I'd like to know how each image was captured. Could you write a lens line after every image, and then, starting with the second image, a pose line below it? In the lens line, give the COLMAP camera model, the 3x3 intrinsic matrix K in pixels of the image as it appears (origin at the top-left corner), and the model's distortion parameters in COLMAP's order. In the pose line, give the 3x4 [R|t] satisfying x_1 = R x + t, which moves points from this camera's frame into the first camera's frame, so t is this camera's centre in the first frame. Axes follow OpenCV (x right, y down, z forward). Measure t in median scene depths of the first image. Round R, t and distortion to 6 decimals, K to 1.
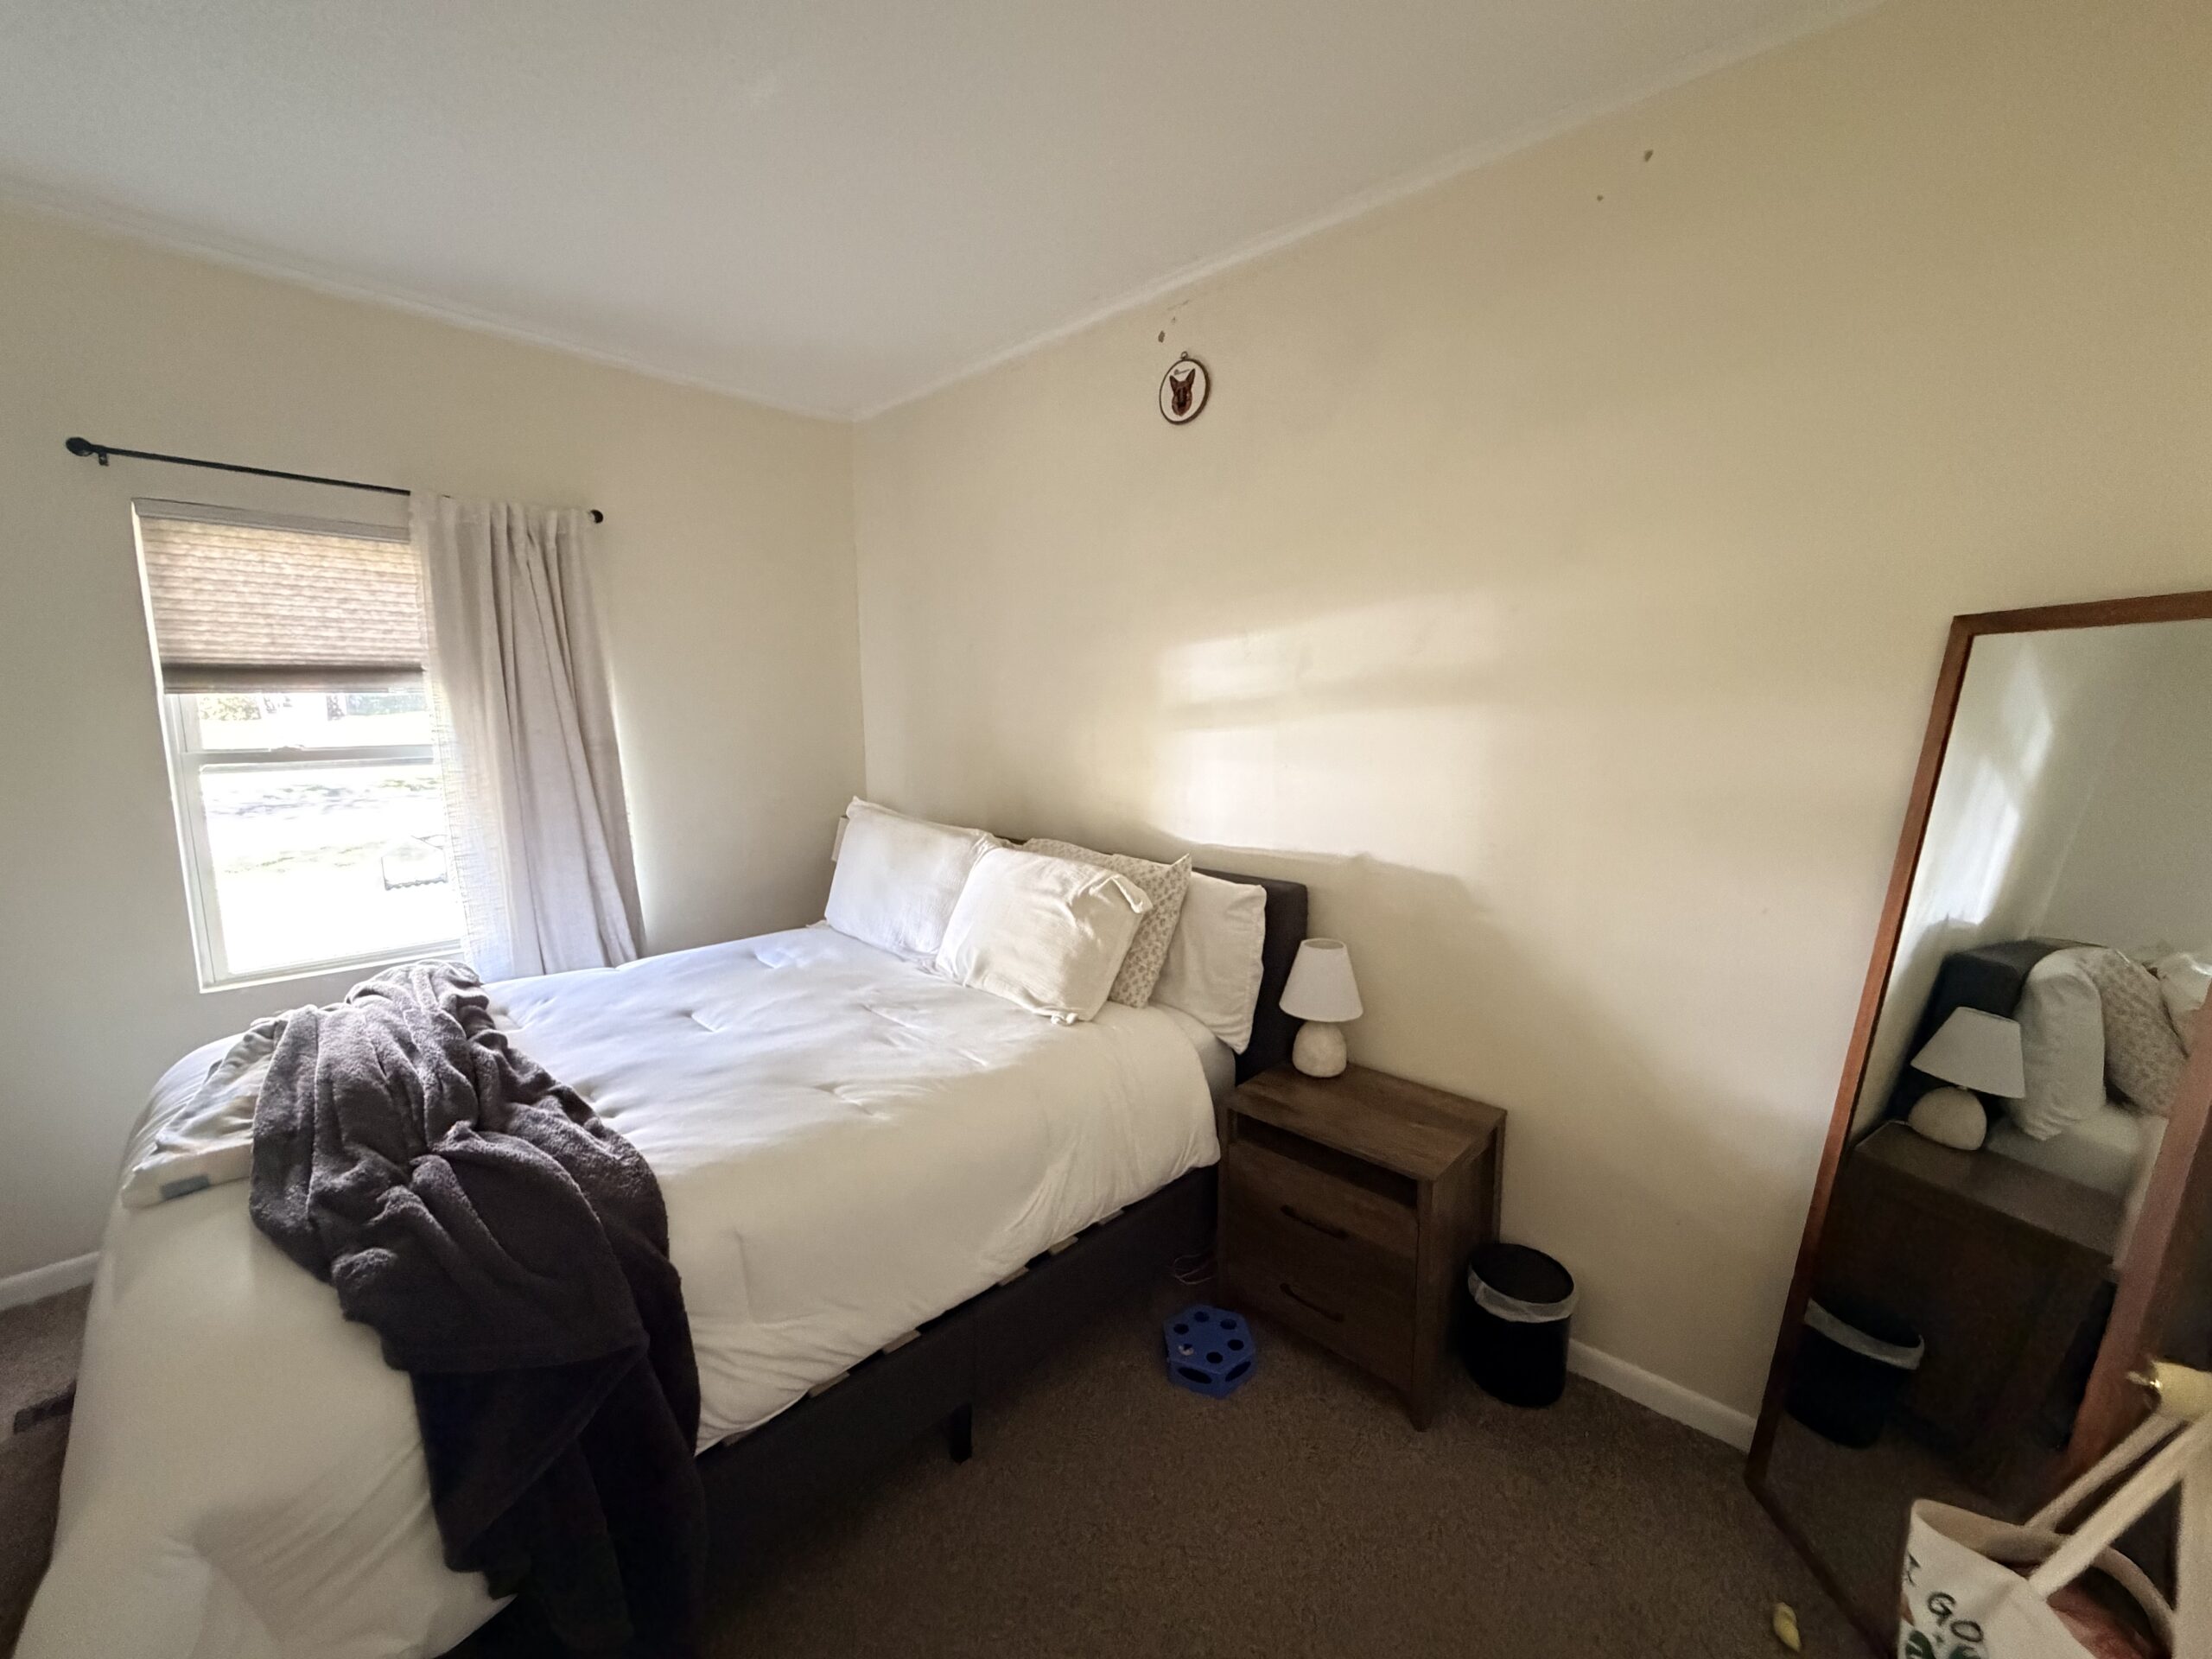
lens RADIAL K [[873.5, 0, 1098.1], [0, 873.5, 831.7], [0, 0, 1]] dist [-0.001824, -0.000284]
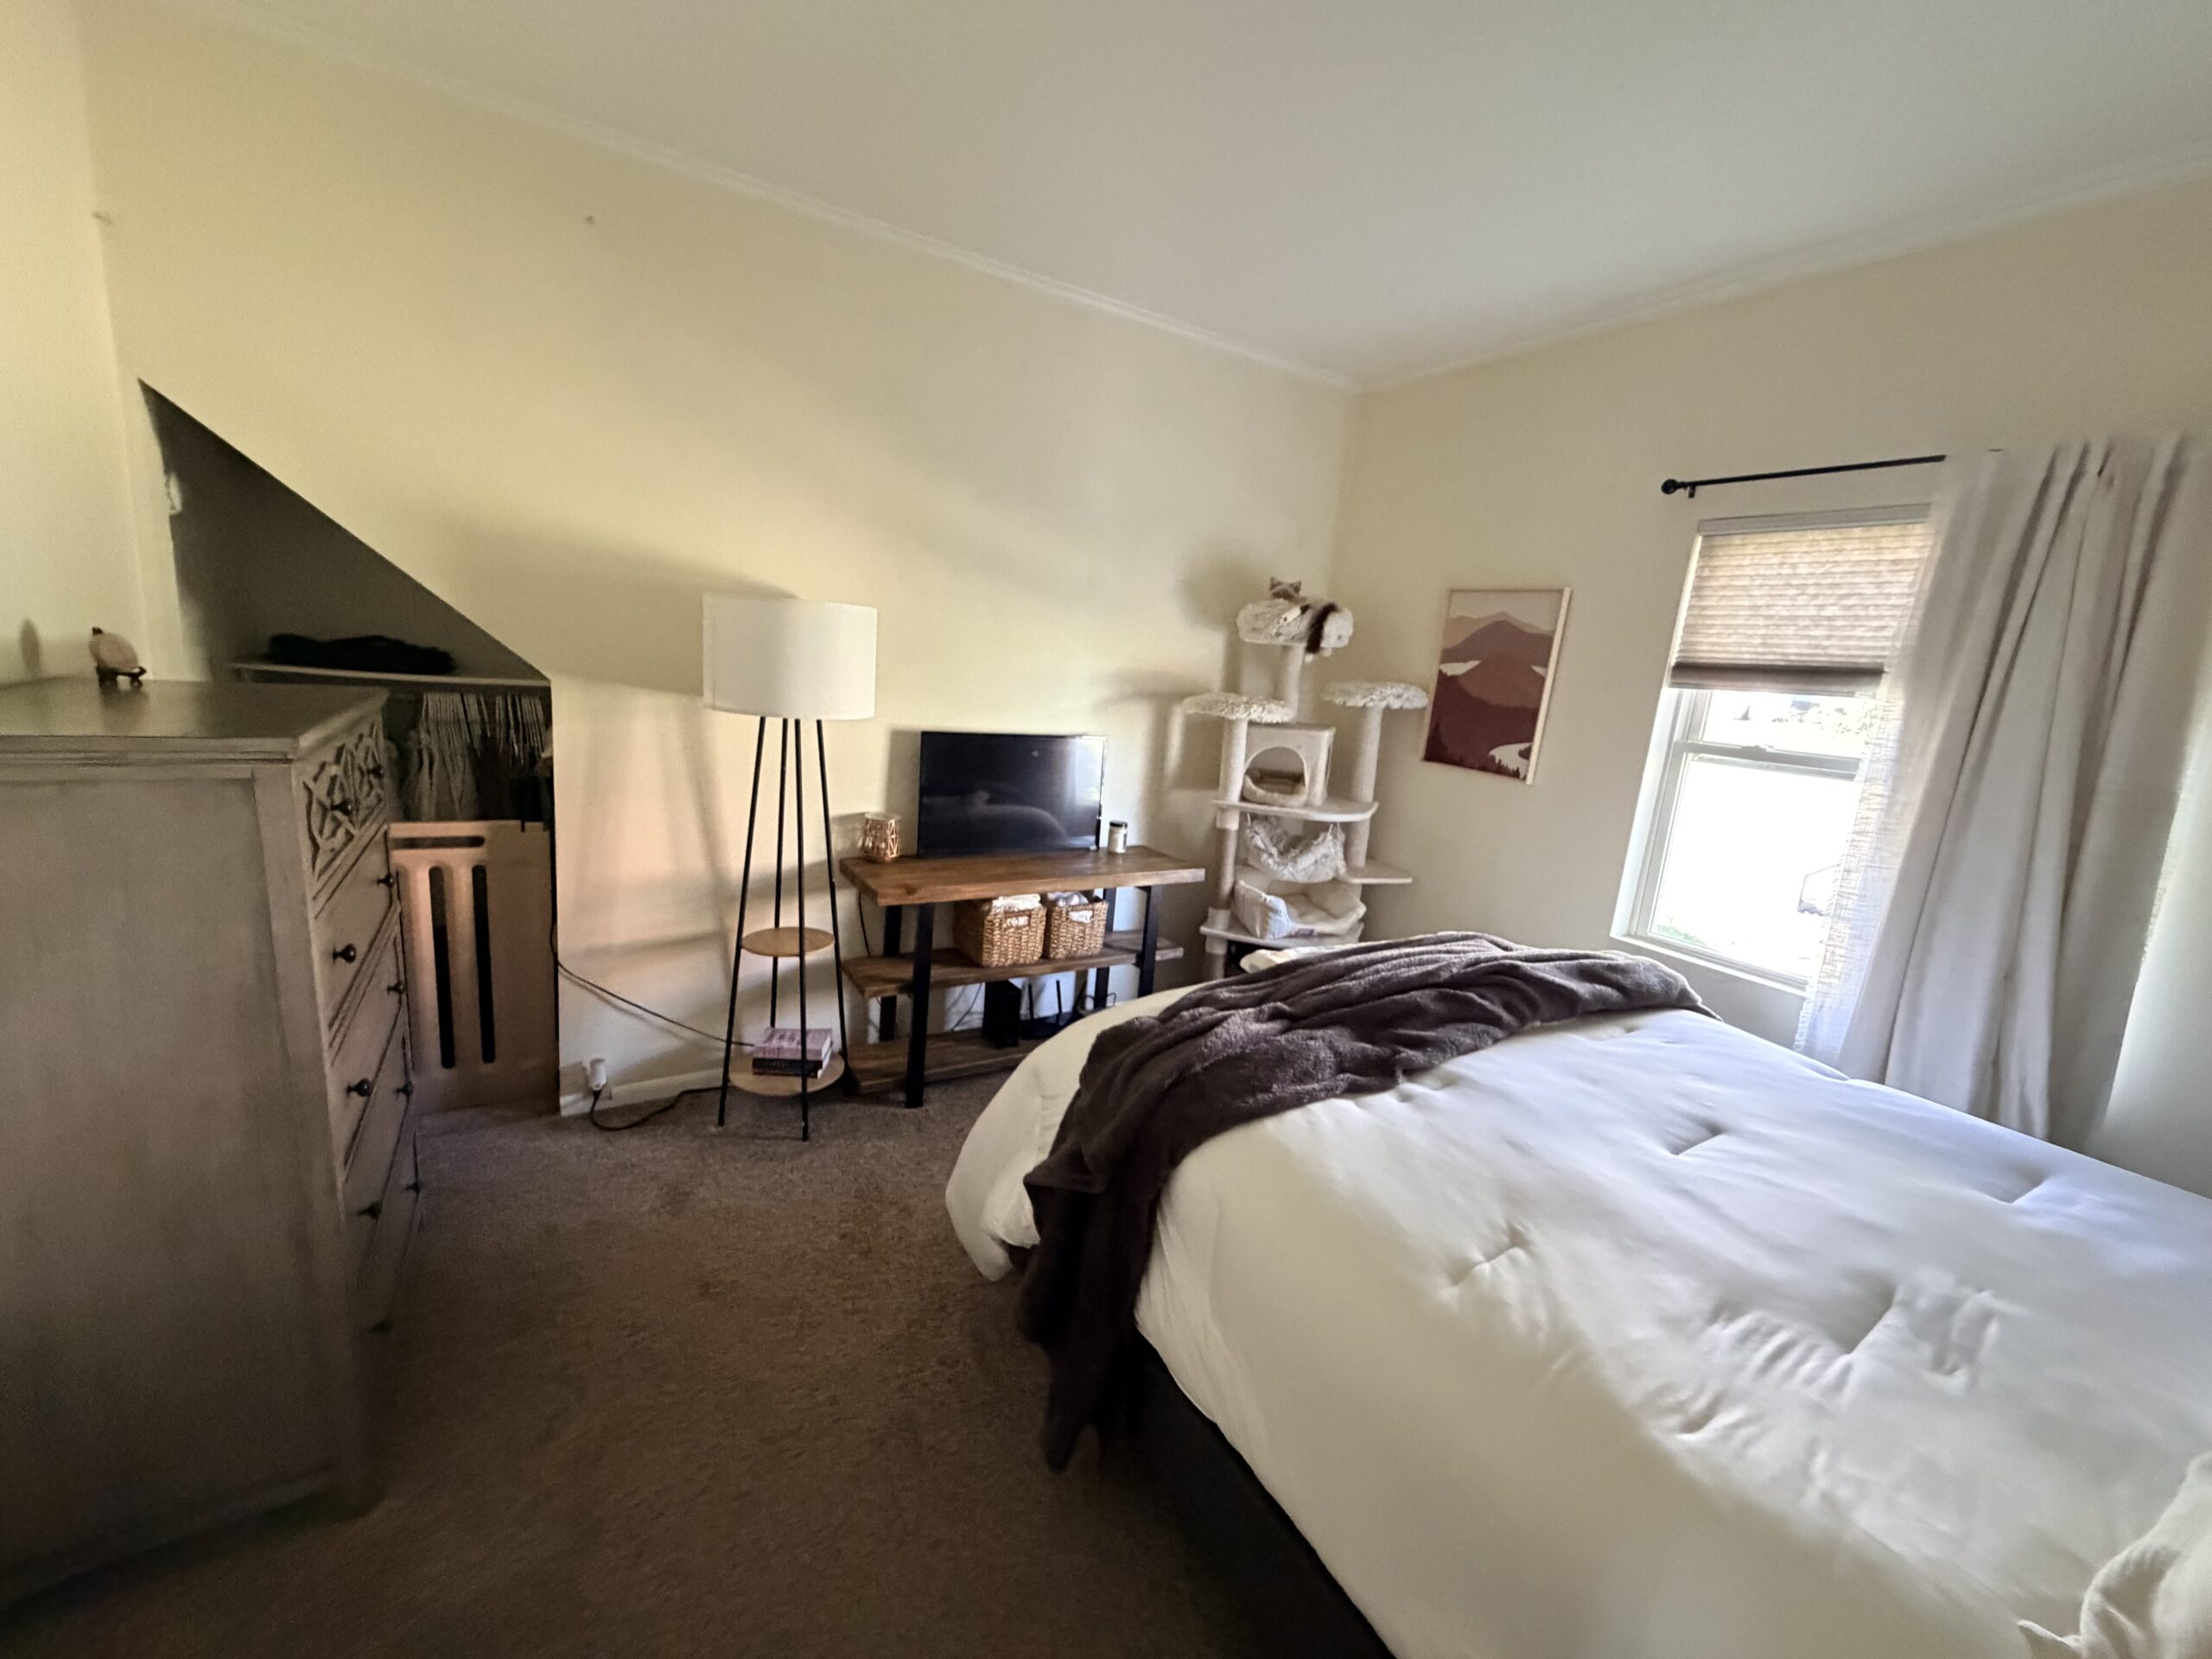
lens RADIAL K [[873.5, 0, 1098.1], [0, 873.5, 831.7], [0, 0, 1]] dist [-0.001824, -0.000284]
pose [[-0.238349, 0.172022, -0.955823, 0.259207], [-0.219102, 0.949290, 0.225483, -0.066411], [0.946142, 0.263167, -0.188572, 0.513265]]
